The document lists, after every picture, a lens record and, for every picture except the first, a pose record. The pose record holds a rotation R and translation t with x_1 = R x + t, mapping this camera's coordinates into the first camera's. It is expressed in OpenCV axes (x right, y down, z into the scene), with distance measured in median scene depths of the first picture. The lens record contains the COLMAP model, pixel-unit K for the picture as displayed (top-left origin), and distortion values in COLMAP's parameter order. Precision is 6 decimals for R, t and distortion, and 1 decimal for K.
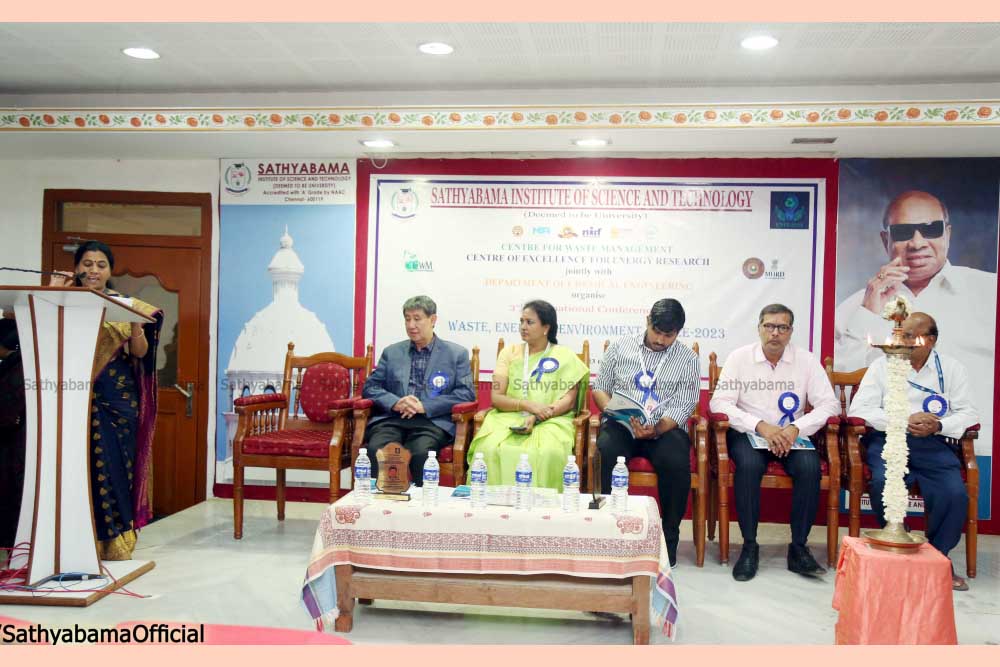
lens RADIAL K [[936.6, 0, 502.8], [0, 936.6, 330.1], [0, 0, 1]] dist [-0.005311, 0.017799]
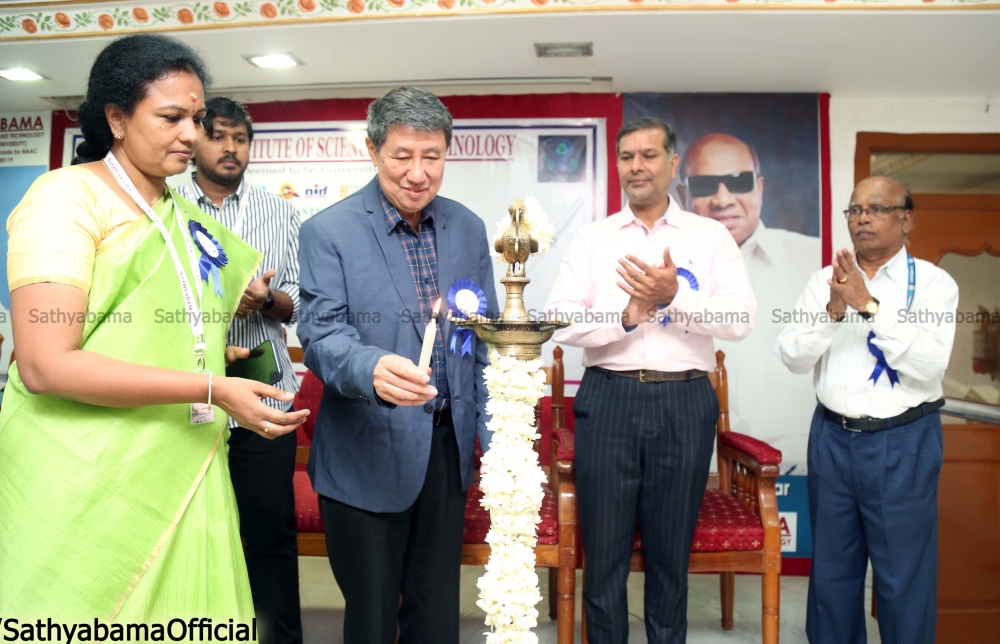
lens RADIAL K [[703.7, 0, 526.9], [0, 703.7, 292.9], [0, 0, 1]] dist [-0.134074, 0.068262]
pose [[0.999202, -0.006219, 0.039450, 0.254998], [0.008216, 0.998683, -0.050650, 0.011477], [-0.039083, 0.050933, 0.997937, 0.432316]]
